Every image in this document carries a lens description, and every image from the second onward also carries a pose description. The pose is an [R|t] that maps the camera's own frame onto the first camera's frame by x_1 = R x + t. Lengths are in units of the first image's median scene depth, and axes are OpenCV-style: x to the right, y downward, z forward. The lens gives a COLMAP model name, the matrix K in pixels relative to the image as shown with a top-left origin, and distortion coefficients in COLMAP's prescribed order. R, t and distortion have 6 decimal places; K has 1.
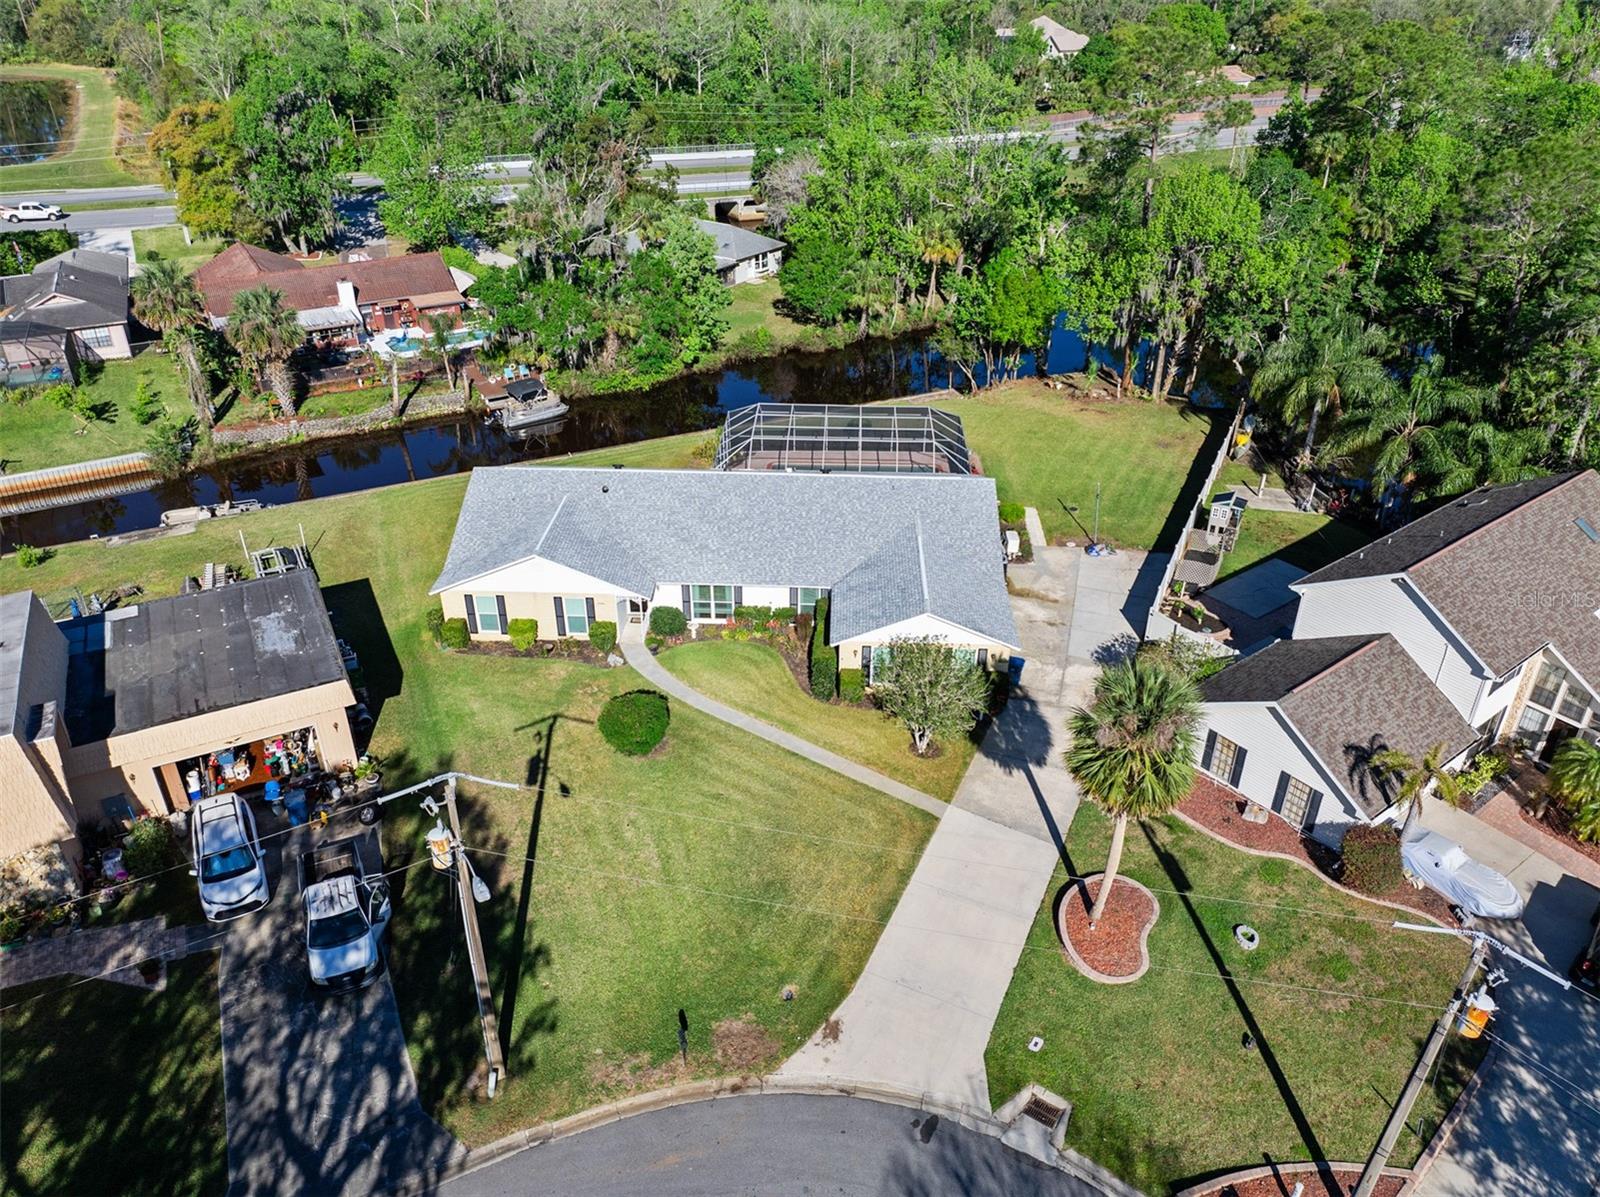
lens RADIAL K [[1127.8, 0, 810.1], [0, 1127.8, 588.7], [0, 0, 1]] dist [-0.041950, 0.016003]
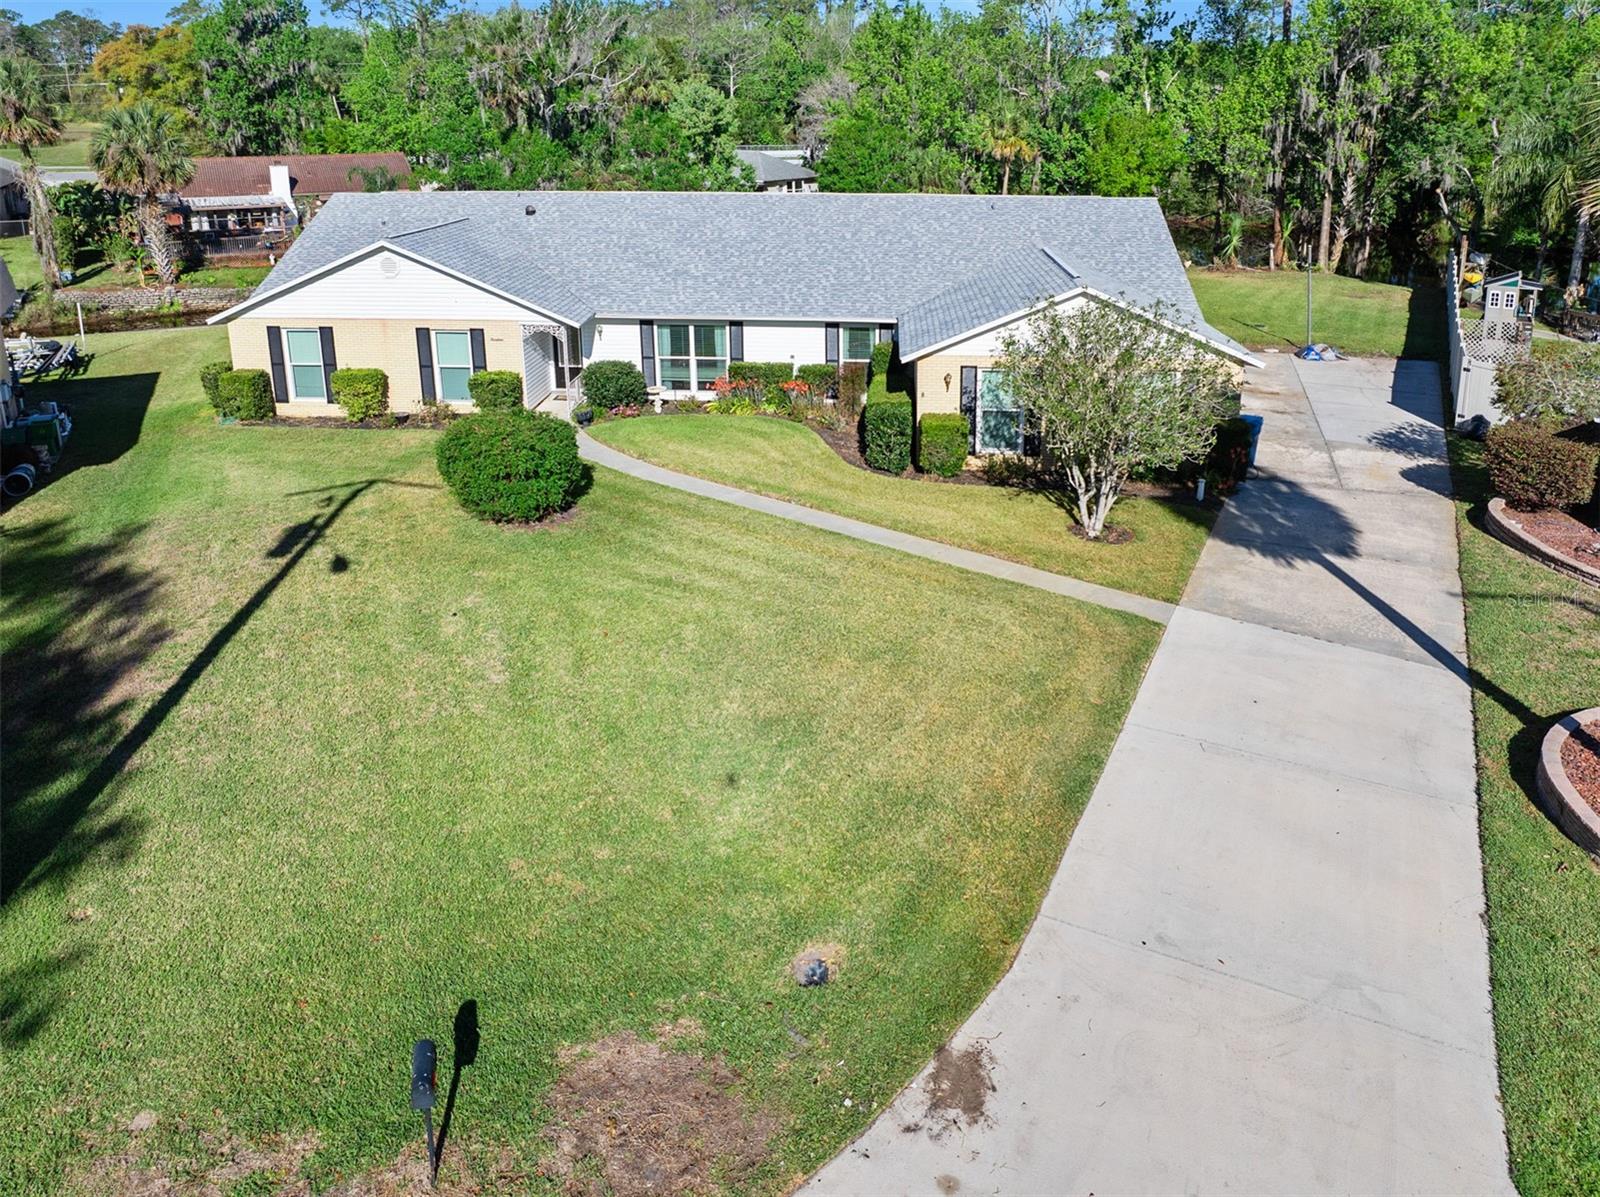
lens RADIAL K [[1127.8, 0, 788.0], [0, 1127.8, 454.5], [0, 0, 1]] dist [-0.041950, 0.016003]
pose [[0.998309, -0.011116, -0.057058, -0.005205], [-0.003950, 0.966307, -0.257361, 0.223643], [0.057996, 0.257151, 0.964629, 0.484339]]
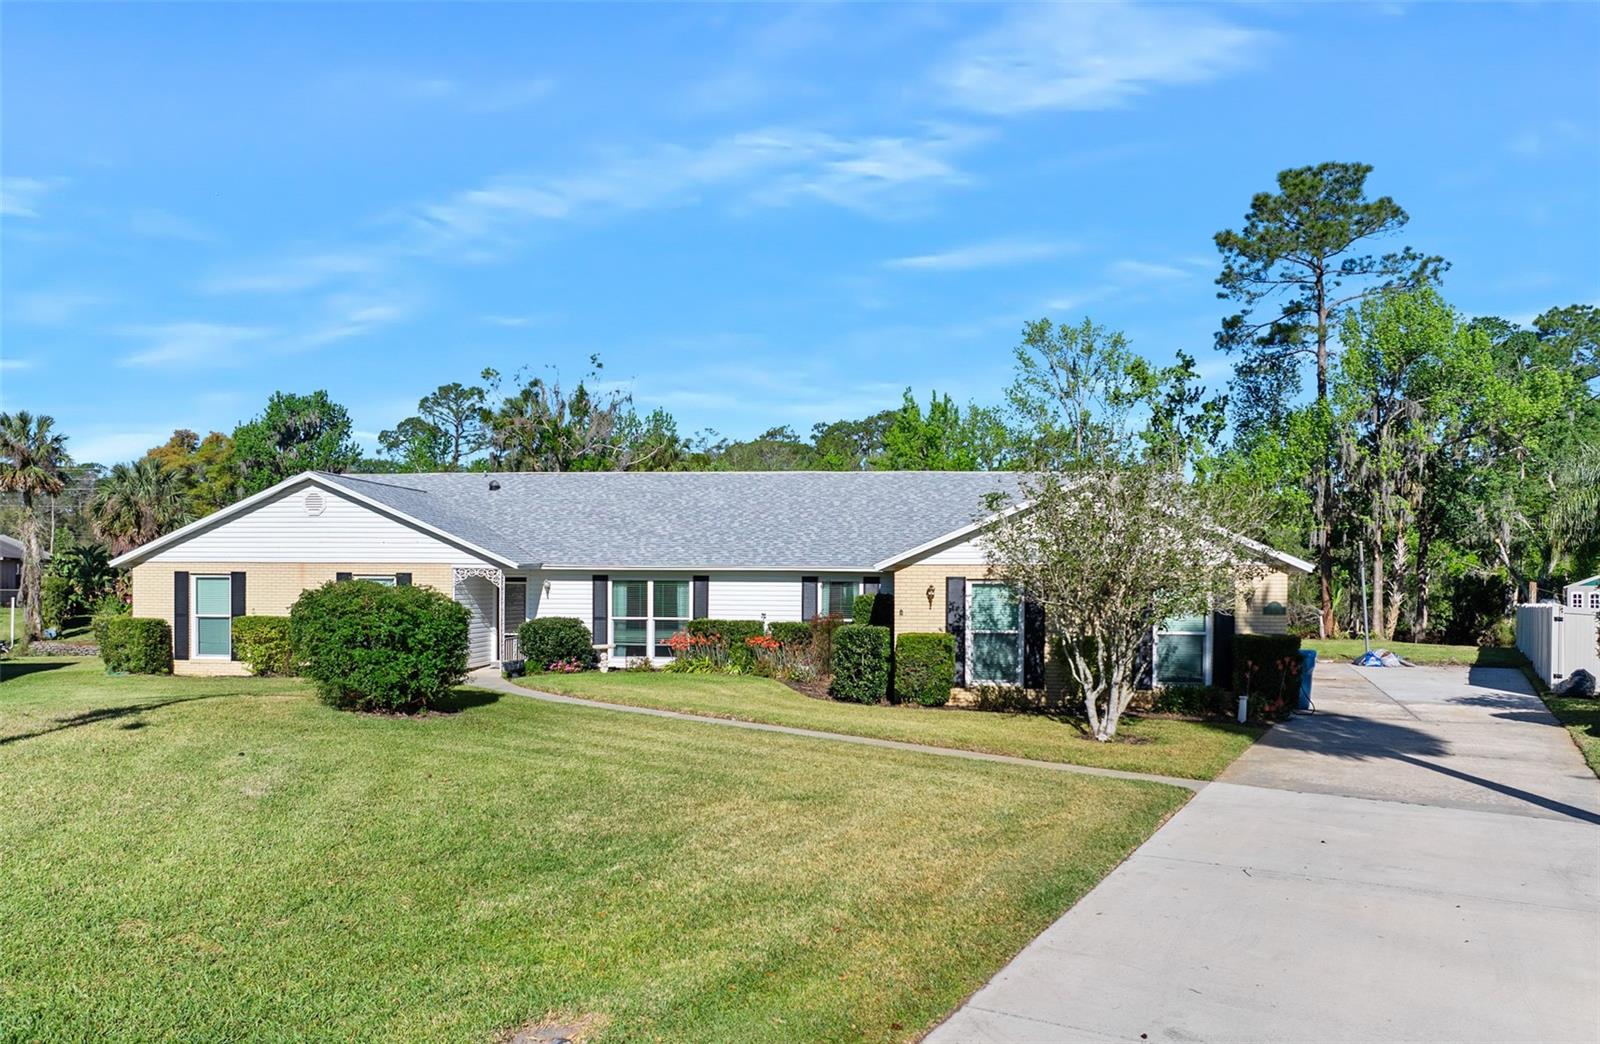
lens RADIAL K [[1155.0, 0, 804.1], [0, 1155.0, 660.6], [0, 0, 1]] dist [-0.034929, -0.008229]
pose [[0.996836, -0.001161, -0.079479, 0.025176], [-0.036166, 0.883778, -0.466507, 0.286579], [0.070783, 0.467906, 0.880939, 0.596128]]
